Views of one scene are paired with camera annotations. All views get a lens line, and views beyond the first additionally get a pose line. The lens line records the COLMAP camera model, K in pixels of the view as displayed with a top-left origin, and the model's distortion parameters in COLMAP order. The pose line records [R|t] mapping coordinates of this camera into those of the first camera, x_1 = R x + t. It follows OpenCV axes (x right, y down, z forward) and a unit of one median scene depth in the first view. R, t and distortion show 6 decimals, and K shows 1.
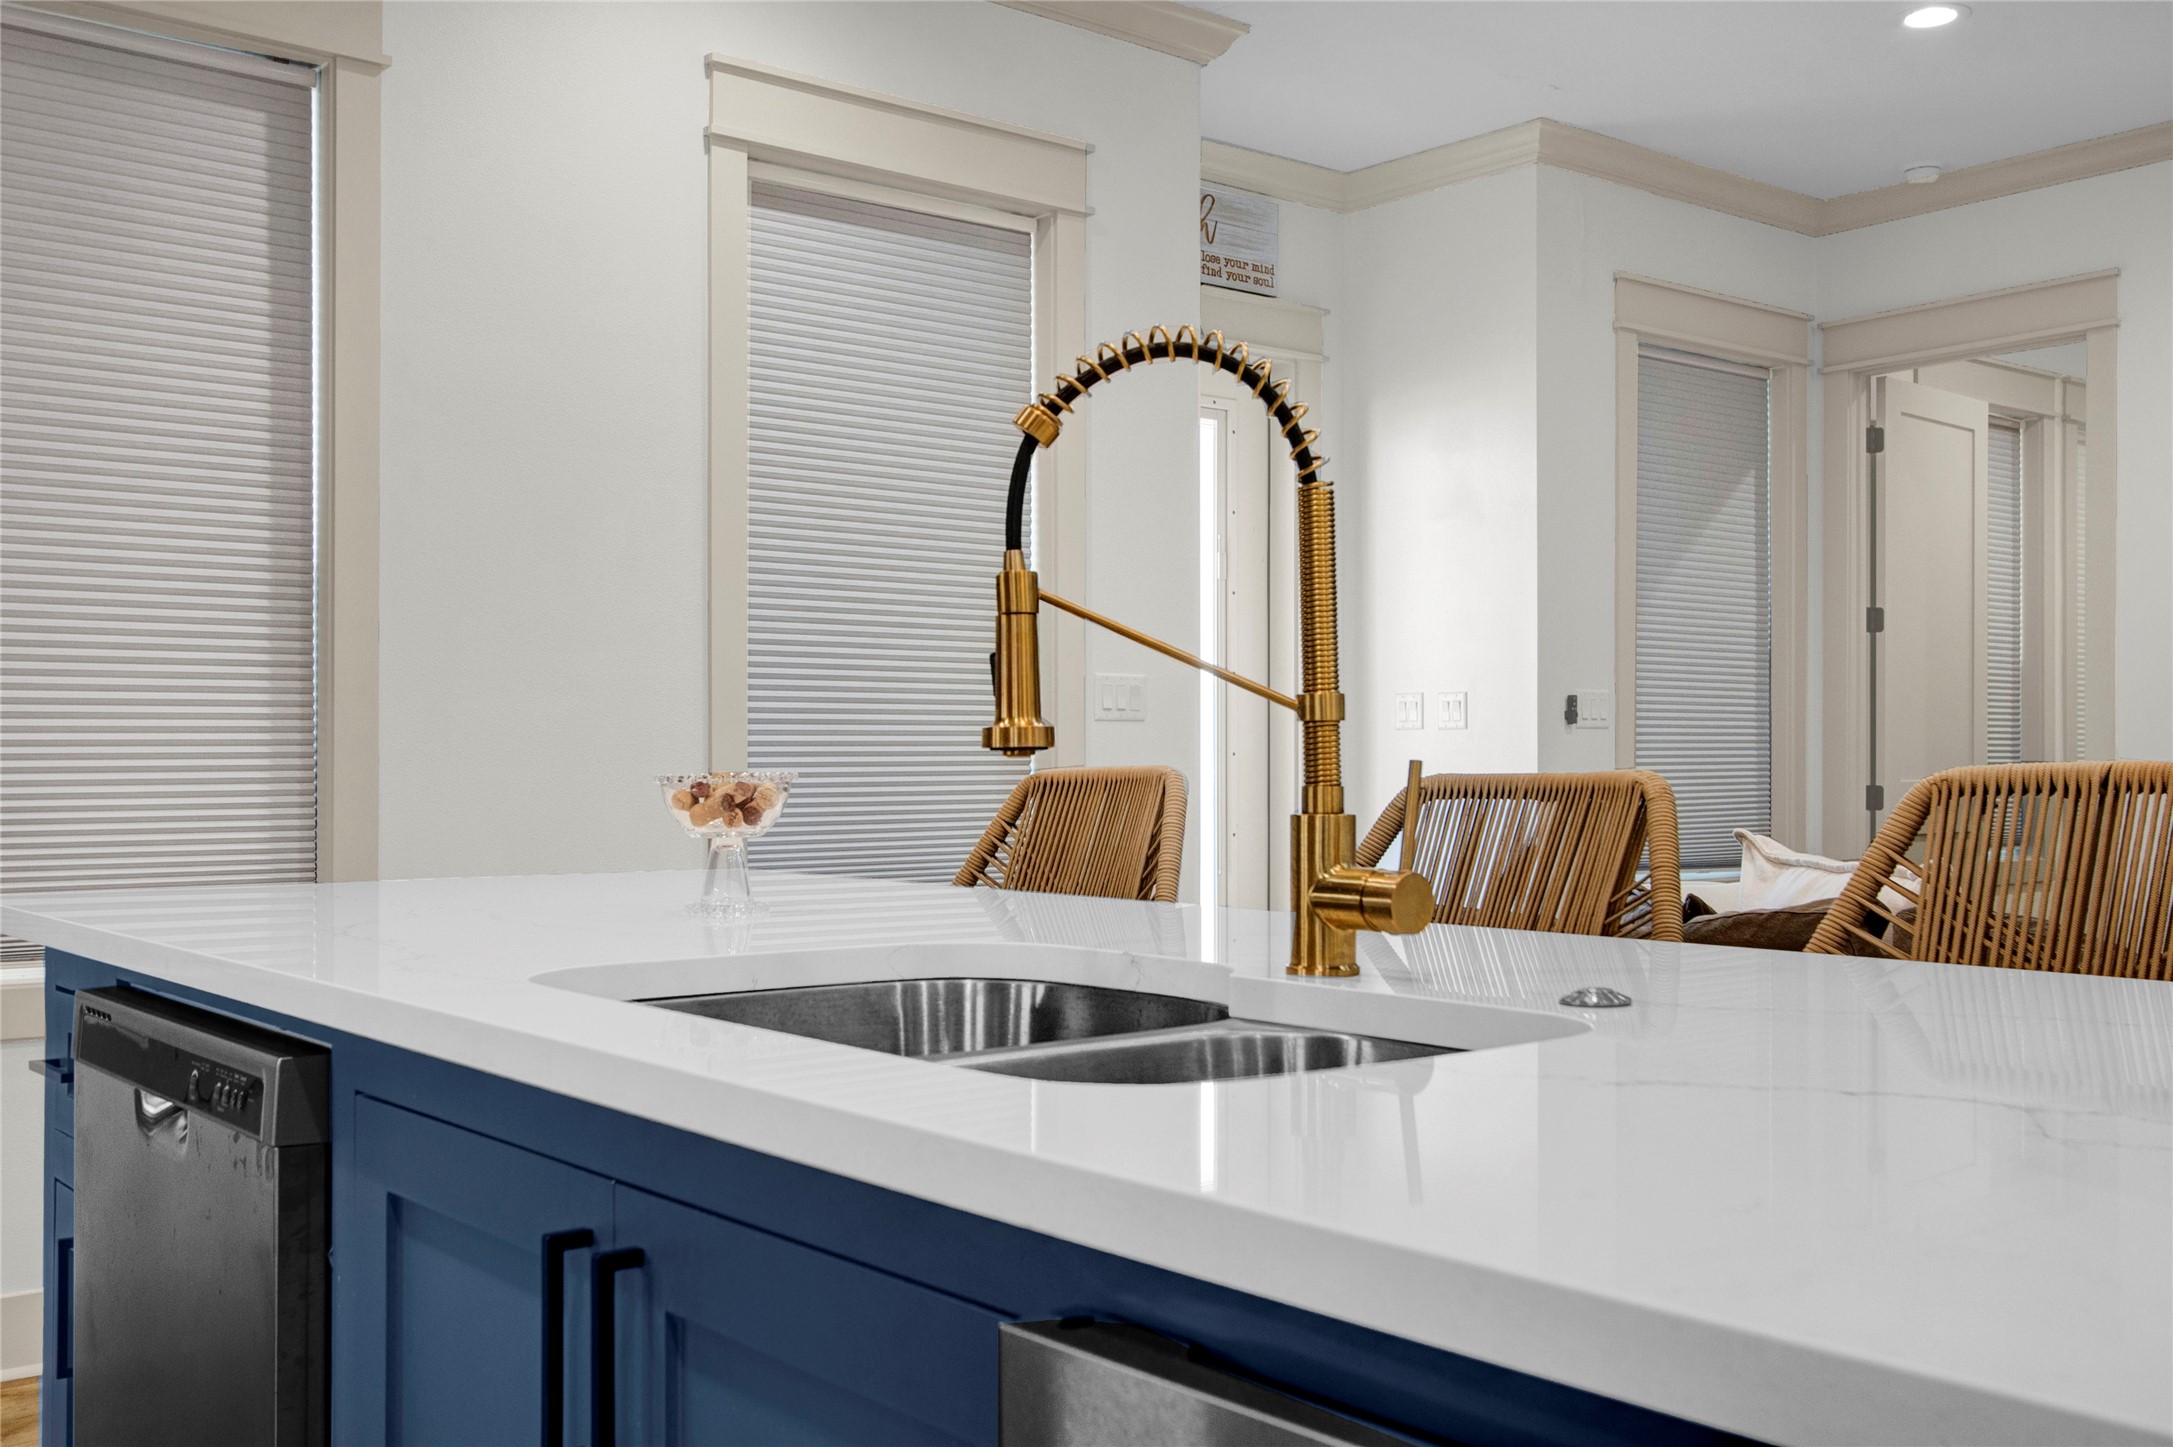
lens RADIAL K [[2096.2, 0, 1101.6], [0, 2096.2, 767.7], [0, 0, 1]] dist [0.038005, 0.000000]
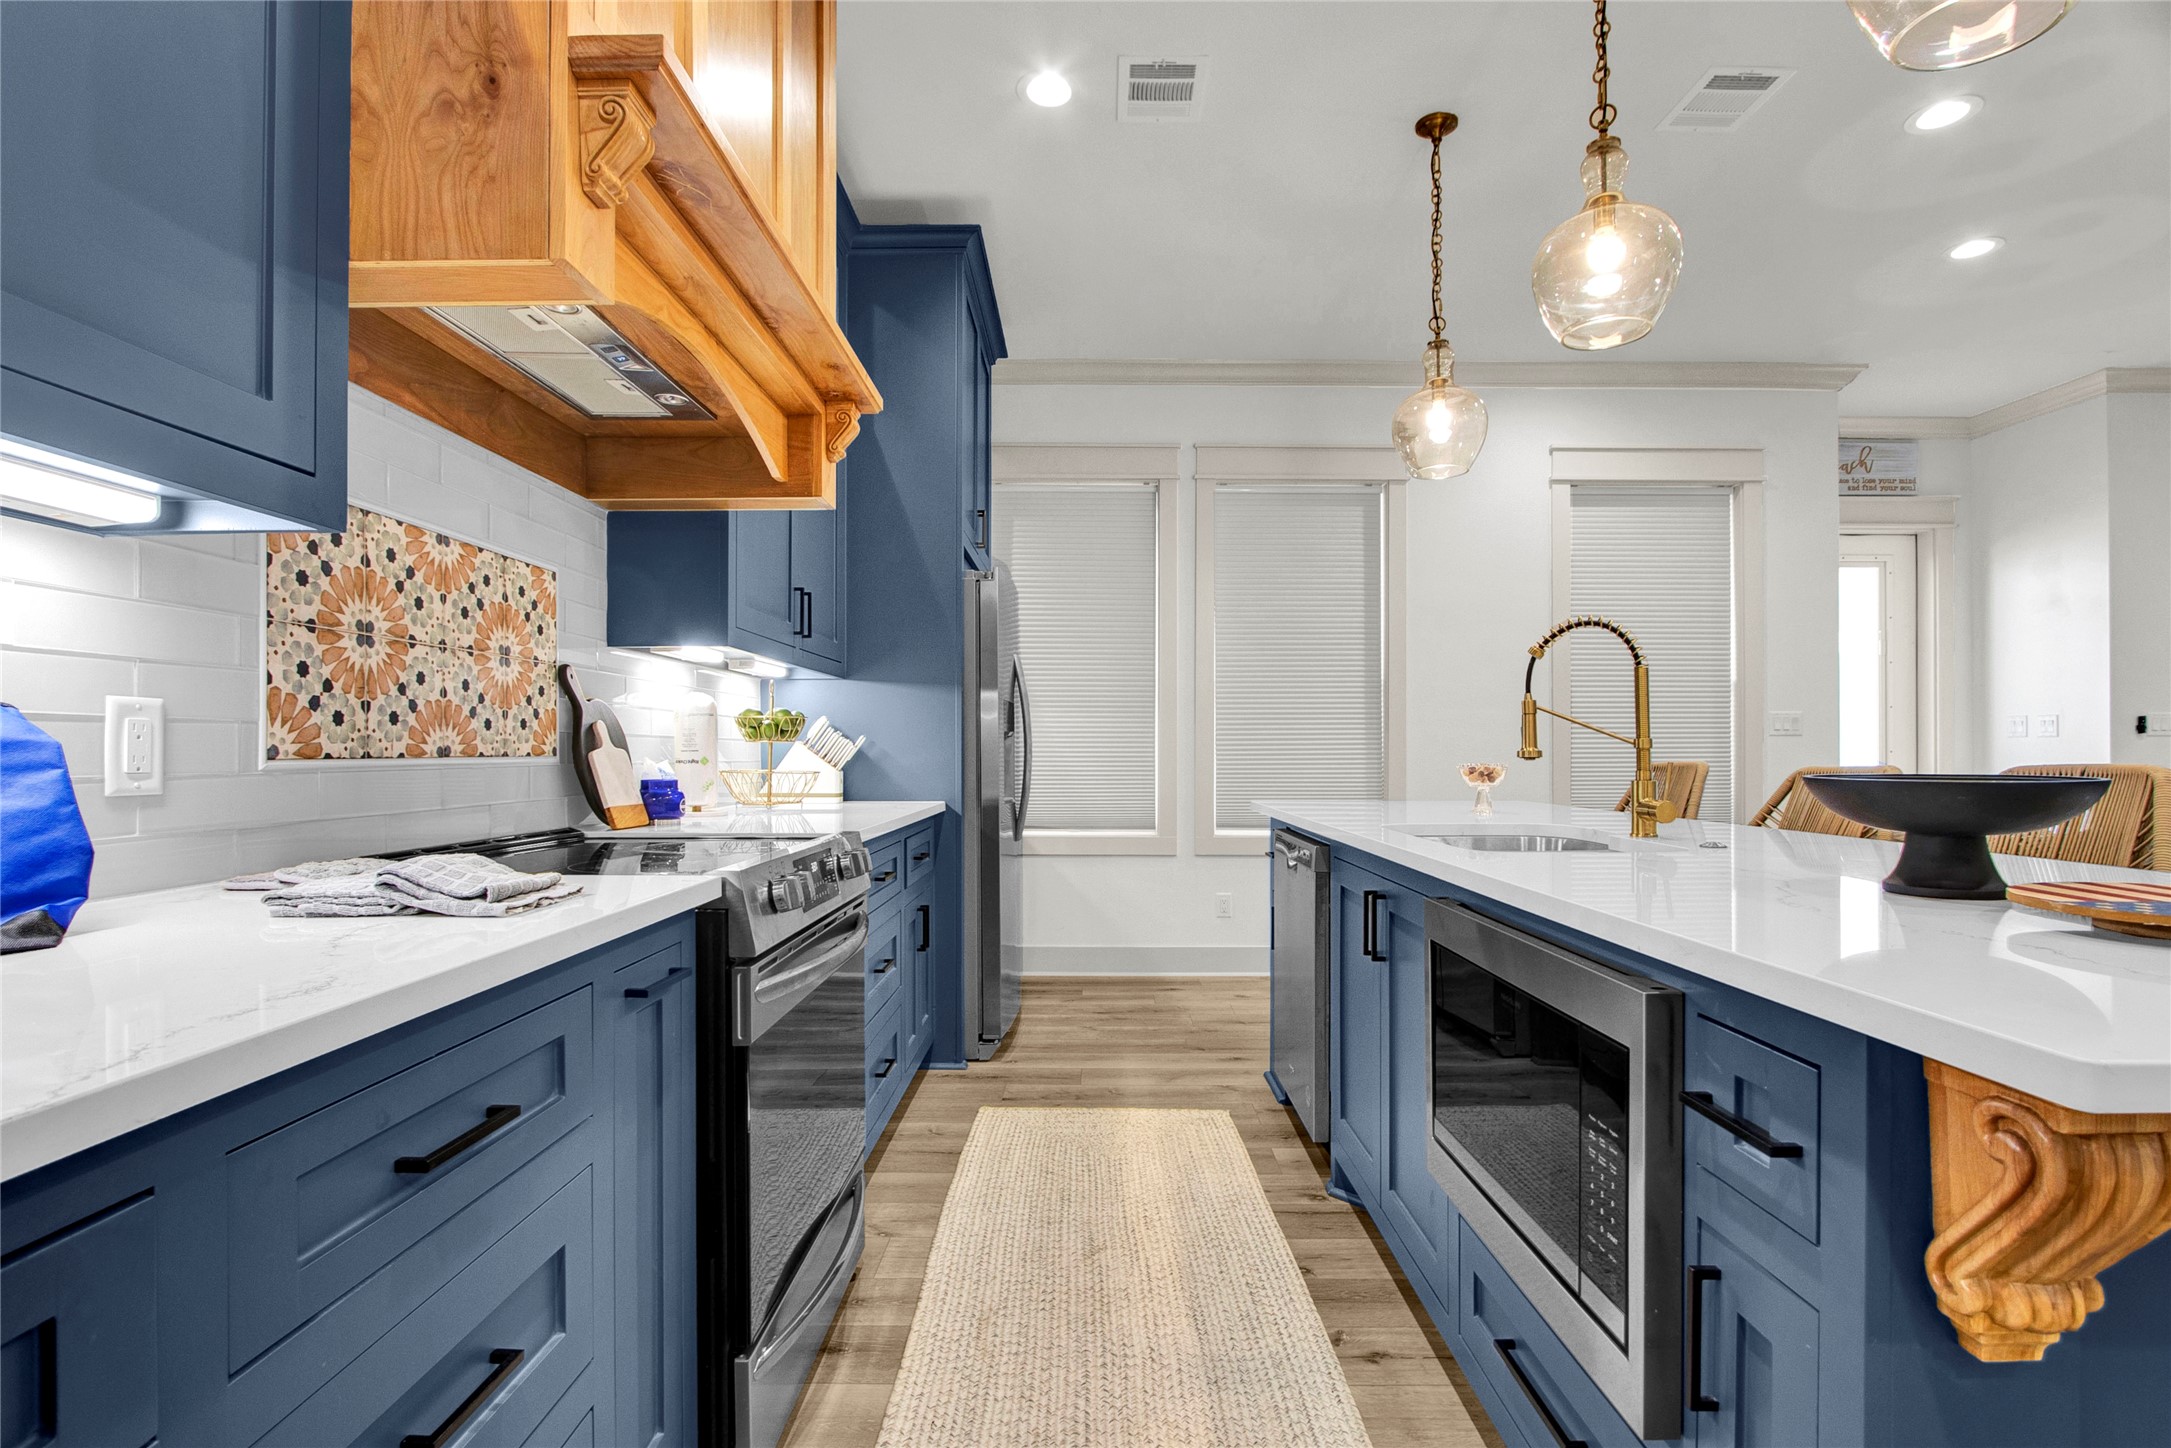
lens RADIAL K [[1040.3, 0, 1089.1], [0, 1040.3, 746.2], [0, 0, 1]] dist [-0.004764, -0.001043]
pose [[0.779877, -0.005129, -0.625911, 0.105478], [-0.001218, 0.999952, -0.009711, -0.002695], [0.625931, 0.008336, 0.779834, -0.152423]]
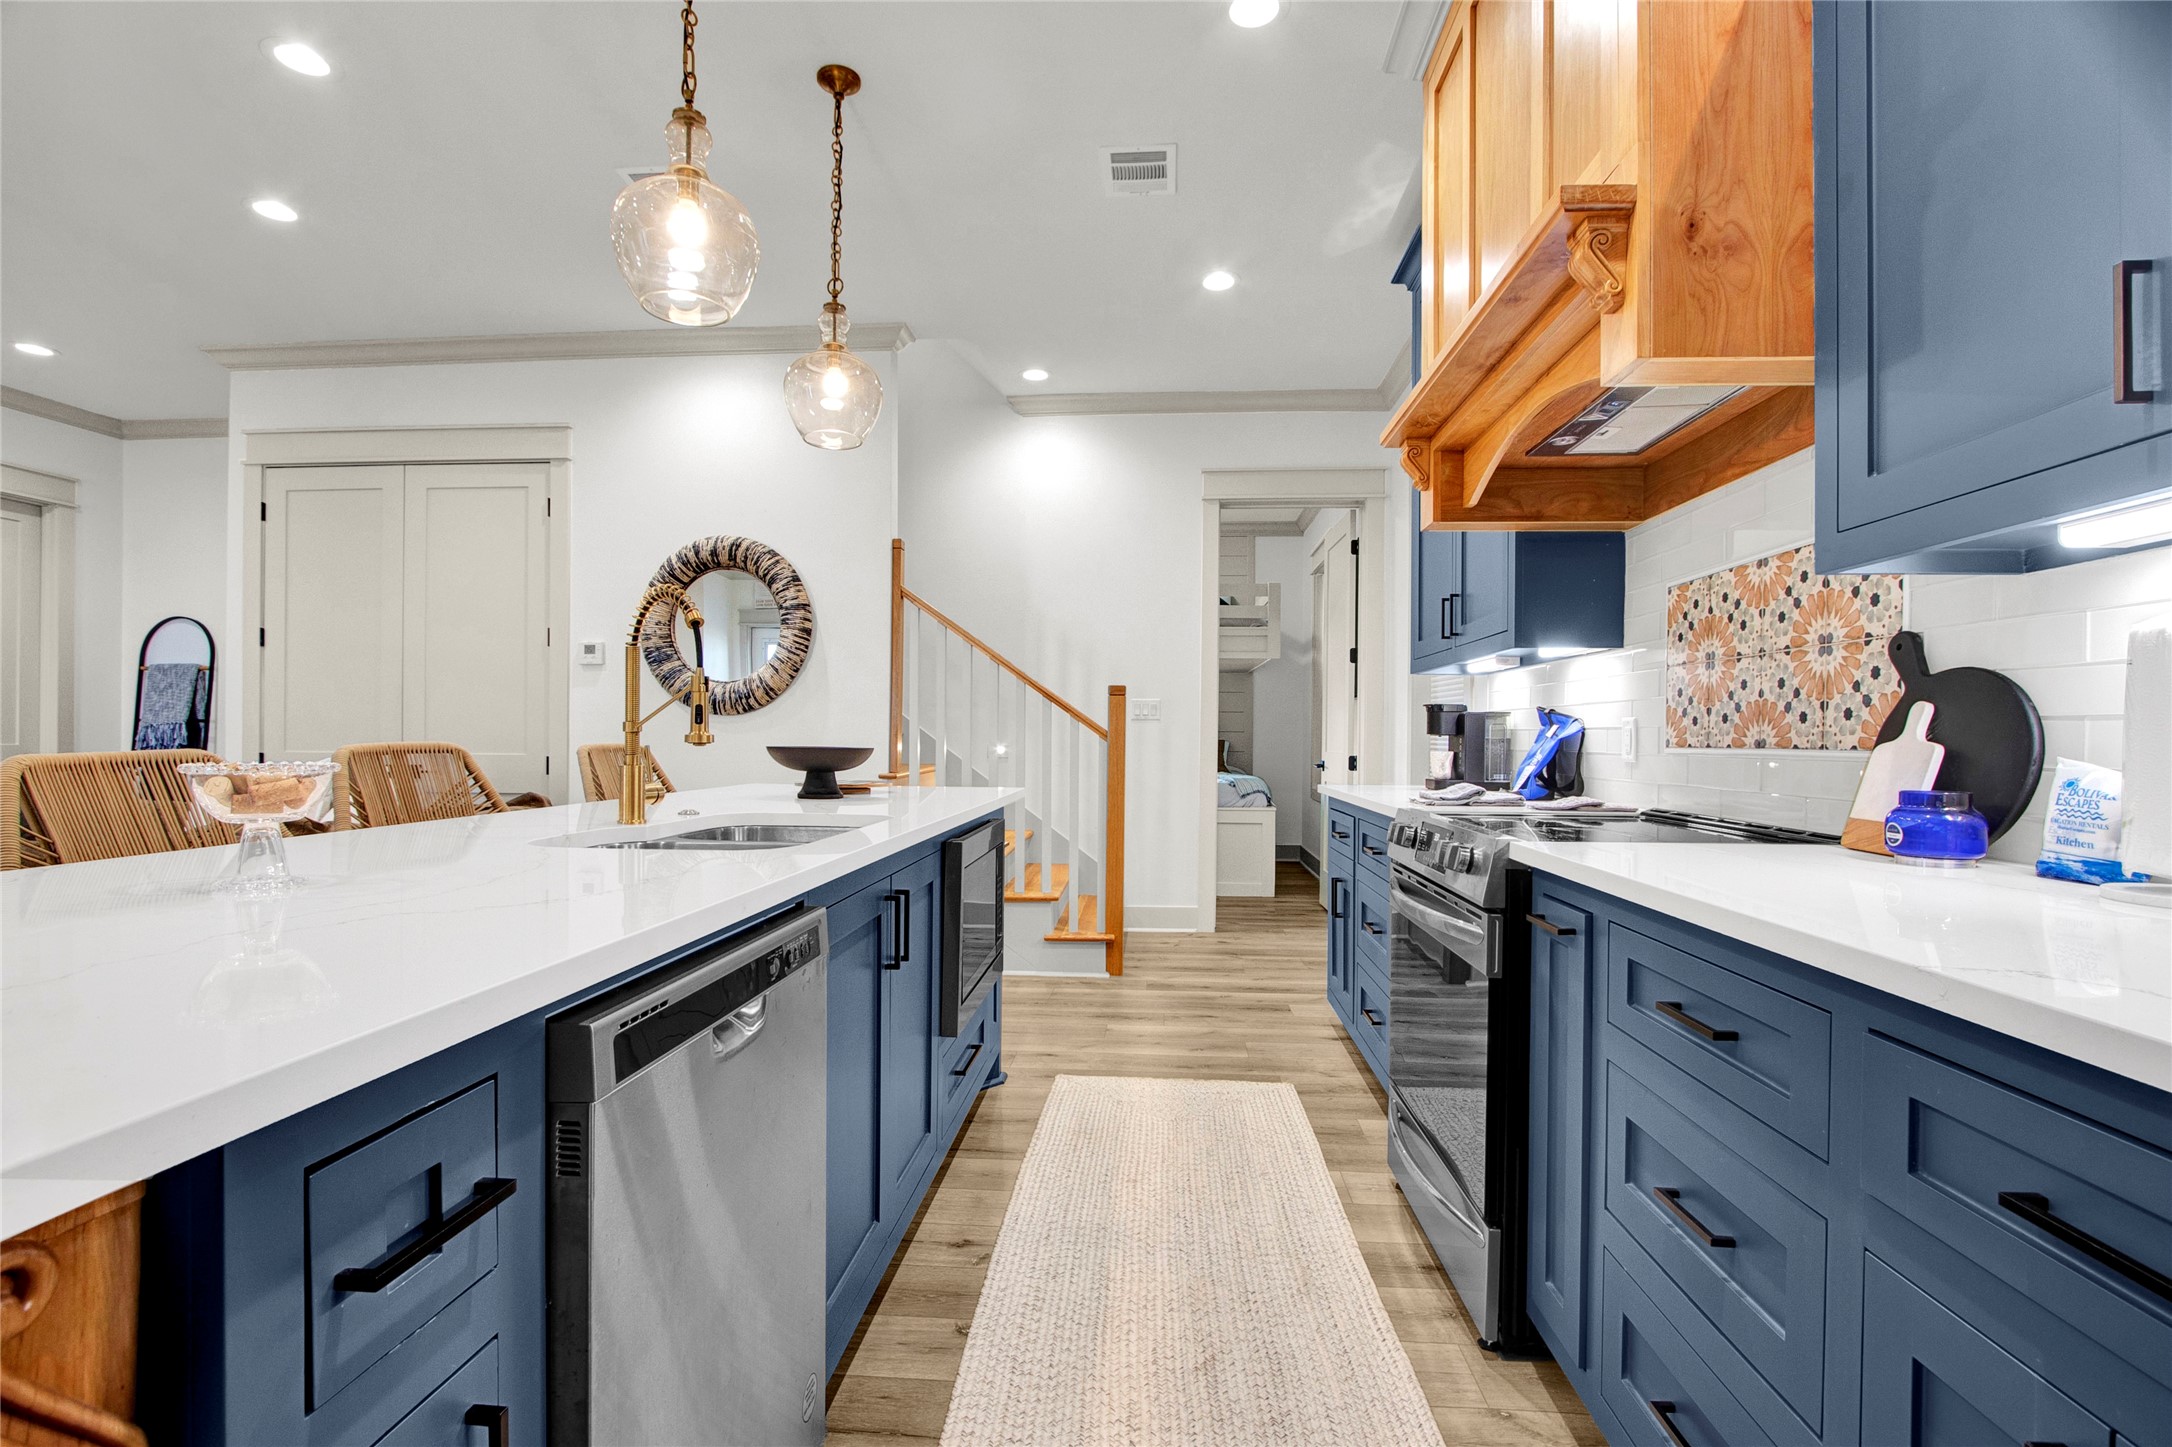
lens RADIAL K [[1040.8, 0, 1095.3], [0, 1040.8, 734.1], [0, 0, 1]] dist [-0.004764, -0.001043]
pose [[-0.744515, -0.007904, 0.667559, -0.344386], [-0.008634, 0.999960, 0.002211, -0.006272], [-0.667550, -0.004118, -0.744553, 0.442773]]
